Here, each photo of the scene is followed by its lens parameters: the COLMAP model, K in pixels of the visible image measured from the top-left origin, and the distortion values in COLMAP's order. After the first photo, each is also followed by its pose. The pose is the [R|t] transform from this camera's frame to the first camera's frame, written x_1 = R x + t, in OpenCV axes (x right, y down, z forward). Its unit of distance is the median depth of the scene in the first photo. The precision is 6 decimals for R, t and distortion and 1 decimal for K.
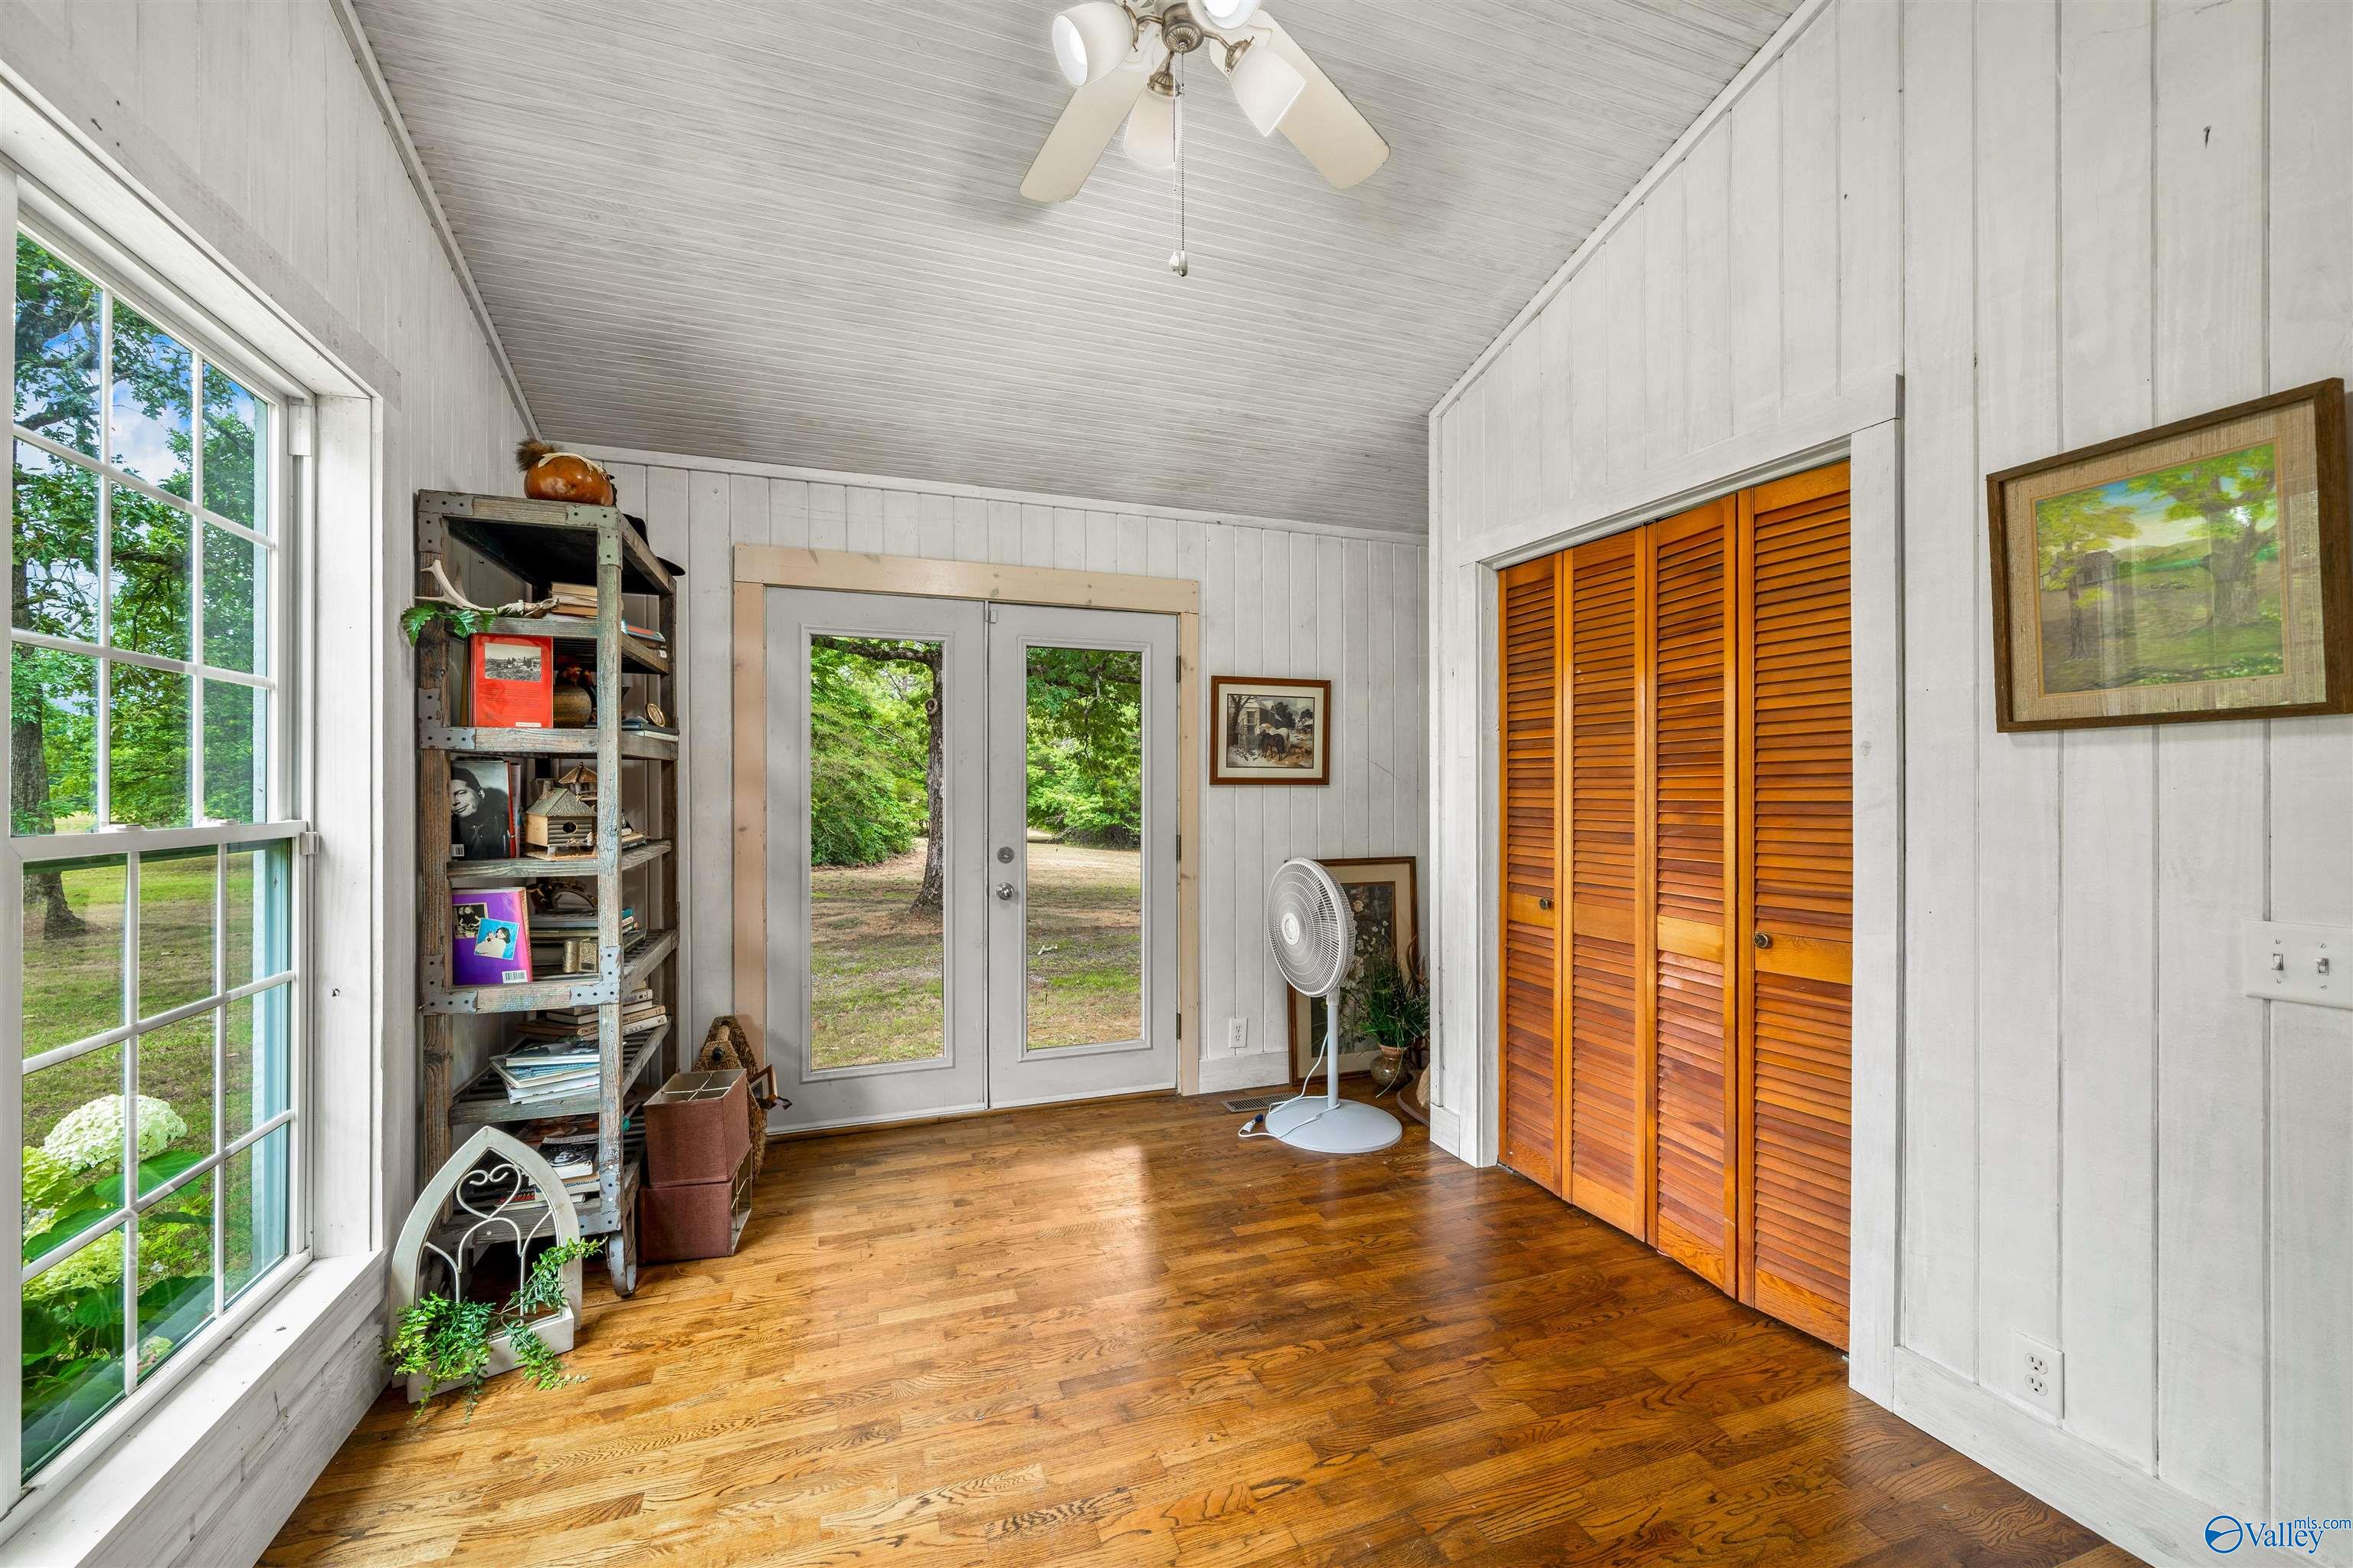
lens RADIAL K [[934.6, 0, 1165.4], [0, 934.6, 787.9], [0, 0, 1]] dist [-0.000472, 0.000455]
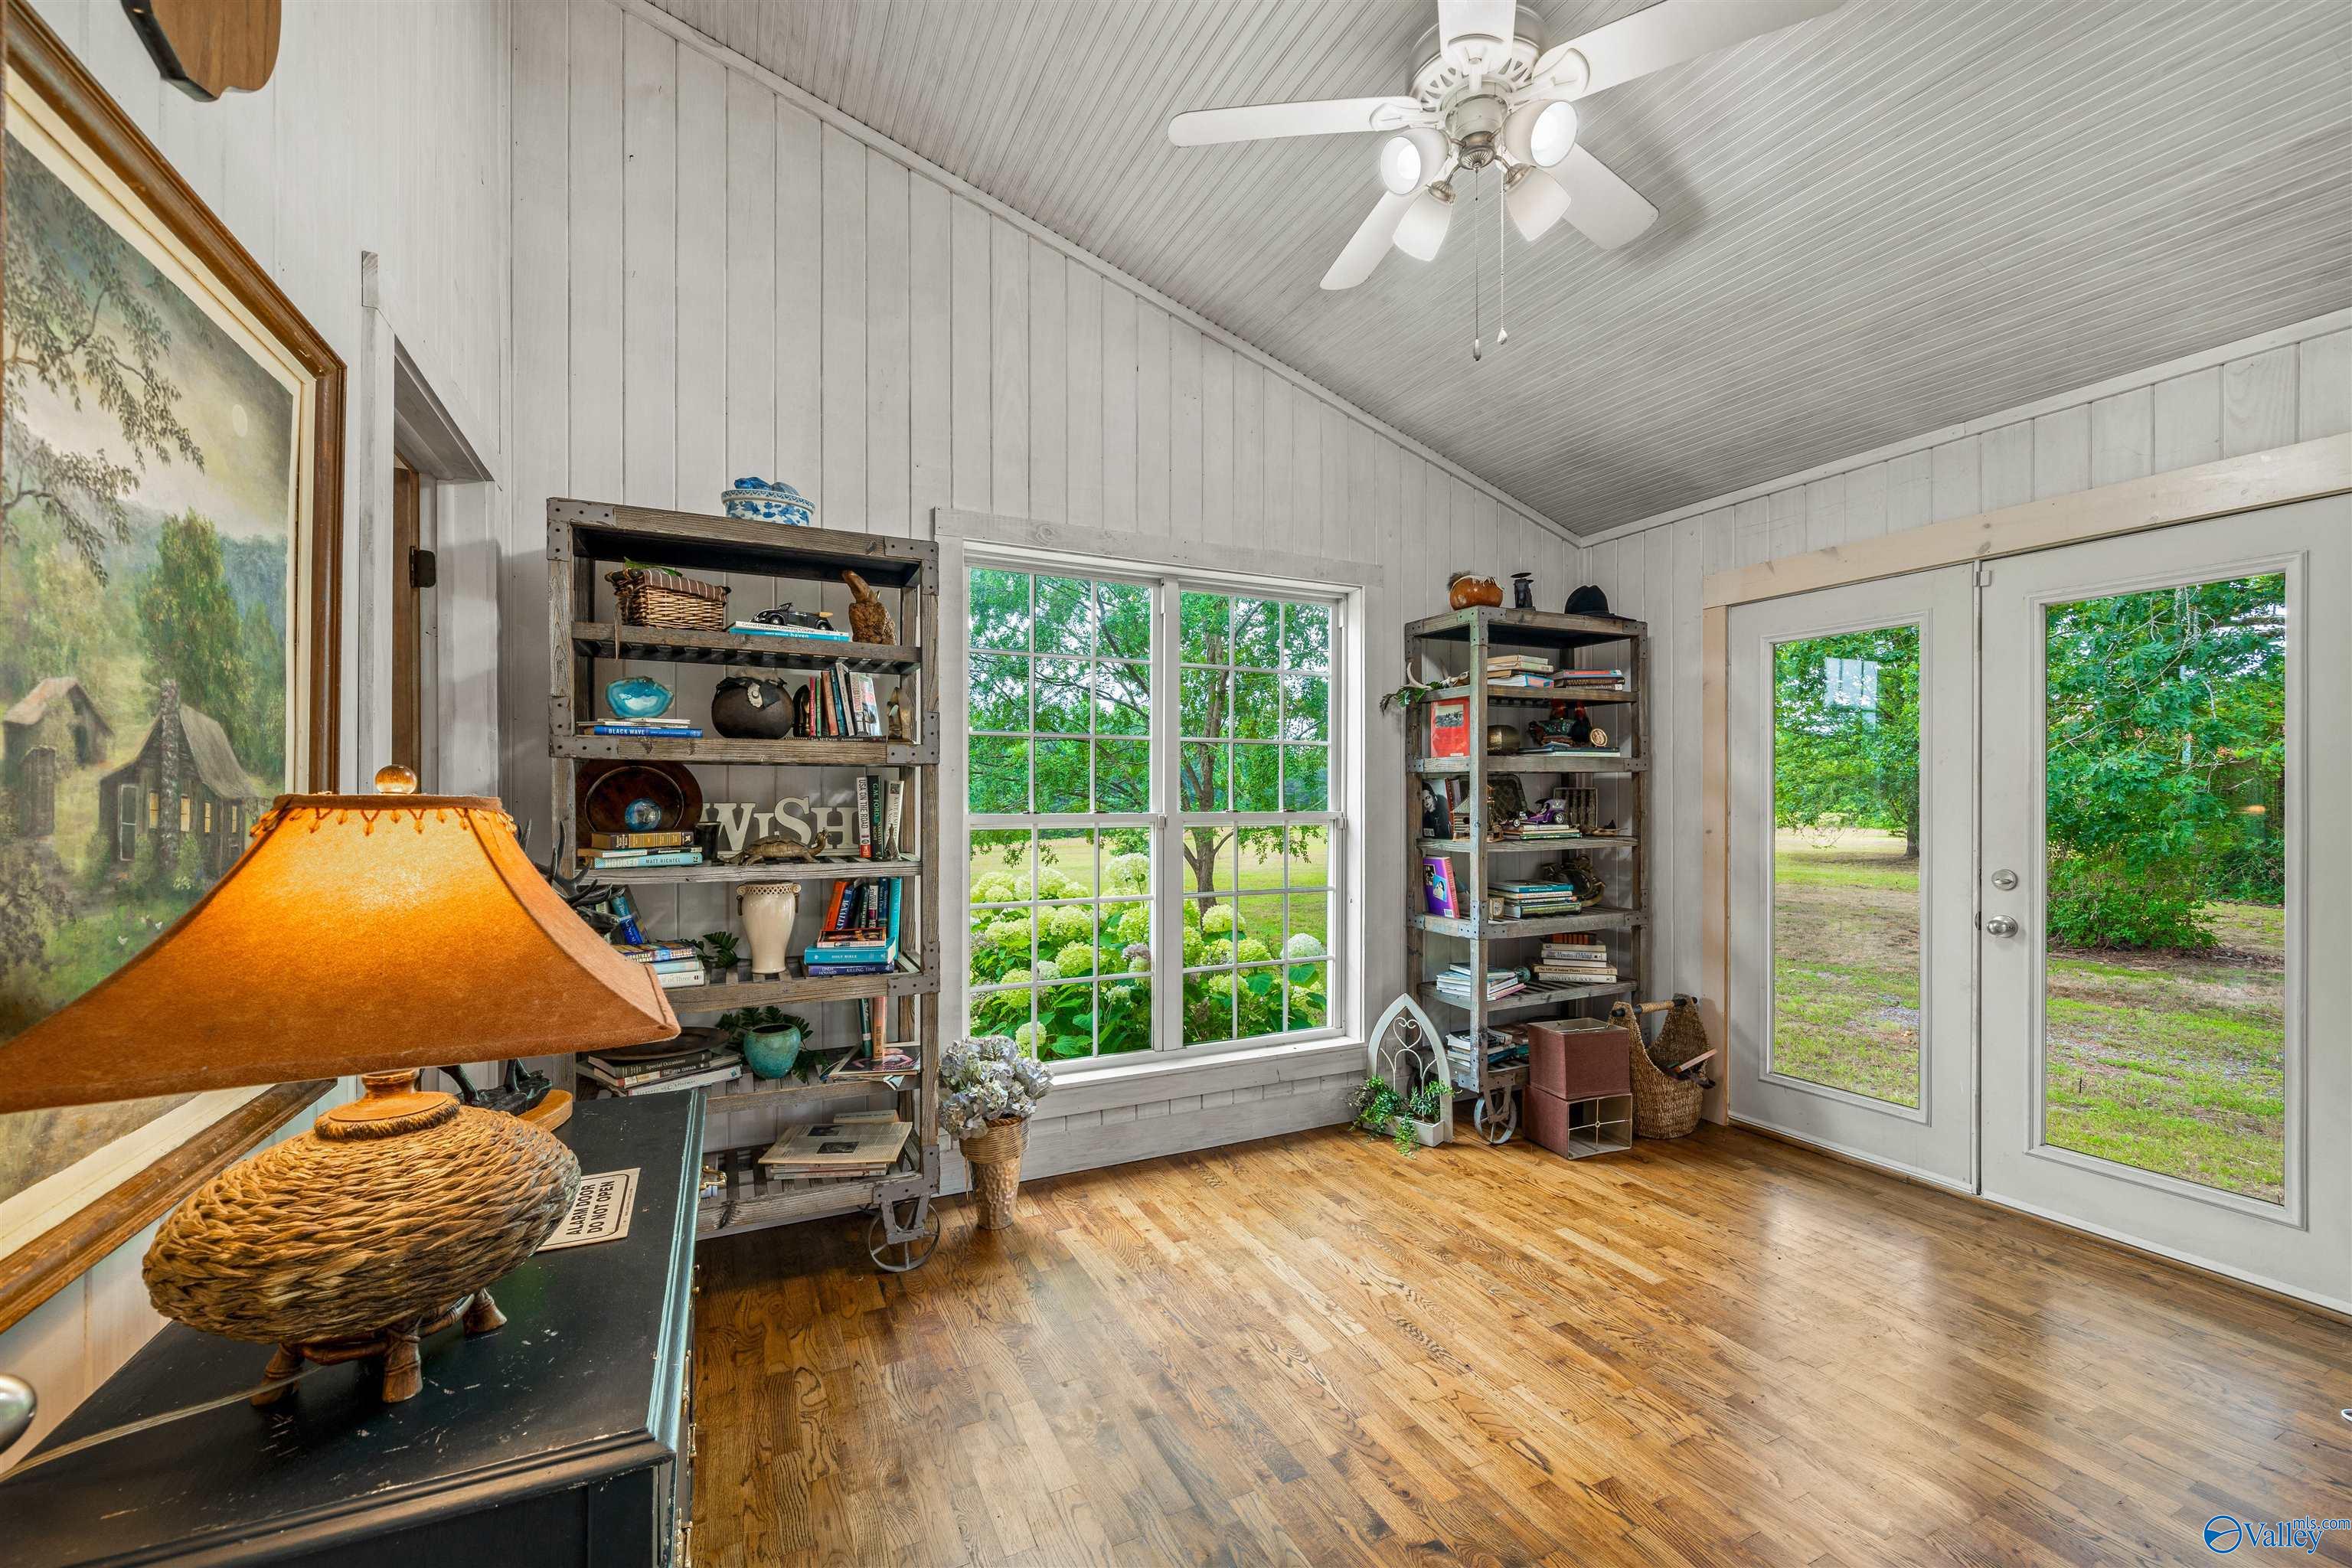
lens RADIAL K [[934.2, 0, 1169.7], [0, 934.2, 792.2], [0, 0, 1]] dist [-0.000472, 0.000455]
pose [[0.106389, -0.003497, -0.994318, 0.839536], [0.001283, 0.999993, -0.003380, 0.000668], [0.994324, -0.000916, 0.106392, 0.357252]]
